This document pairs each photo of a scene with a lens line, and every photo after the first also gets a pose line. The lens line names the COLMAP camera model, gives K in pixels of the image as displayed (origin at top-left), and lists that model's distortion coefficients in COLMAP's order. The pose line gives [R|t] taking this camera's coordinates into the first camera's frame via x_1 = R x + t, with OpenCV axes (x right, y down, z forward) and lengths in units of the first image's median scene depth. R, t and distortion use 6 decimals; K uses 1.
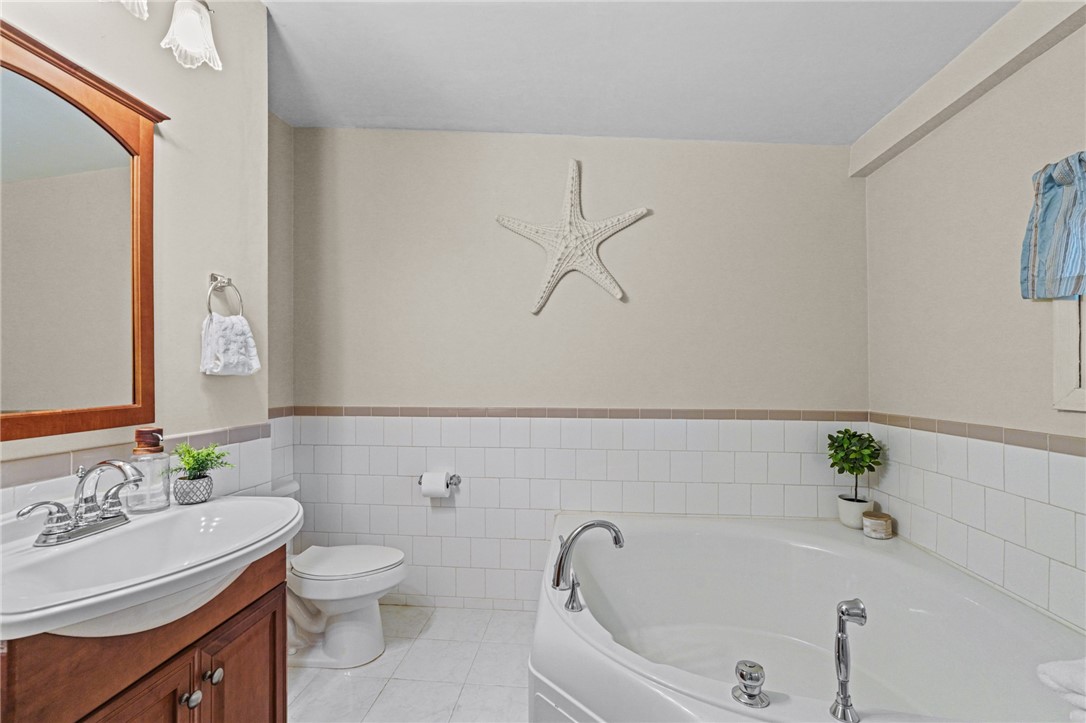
lens RADIAL K [[509.2, 0, 543.0], [0, 509.2, 361.5], [0, 0, 1]] dist [0.031504, -0.000034]
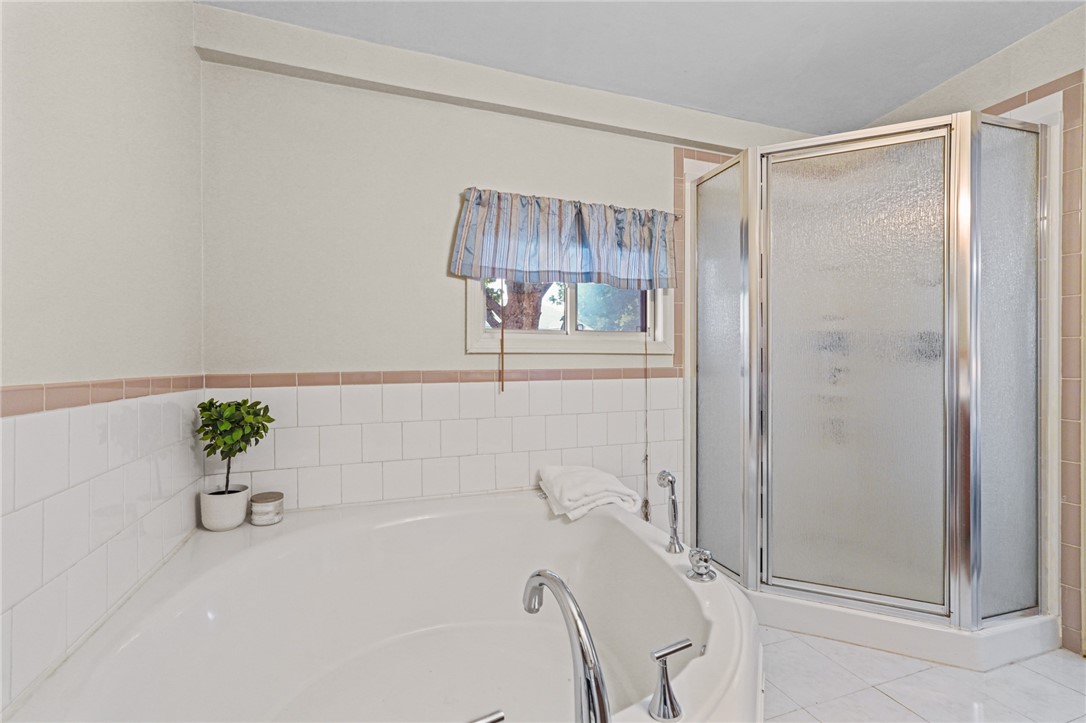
lens RADIAL K [[509.2, 0, 543.0], [0, 509.2, 361.5], [0, 0, 1]] dist [0.031504, -0.000034]
pose [[-0.435502, -0.001725, 0.900186, -0.289094], [-0.015397, 0.999866, -0.005533, 0.084014], [-0.900056, -0.016270, -0.435470, 1.002479]]
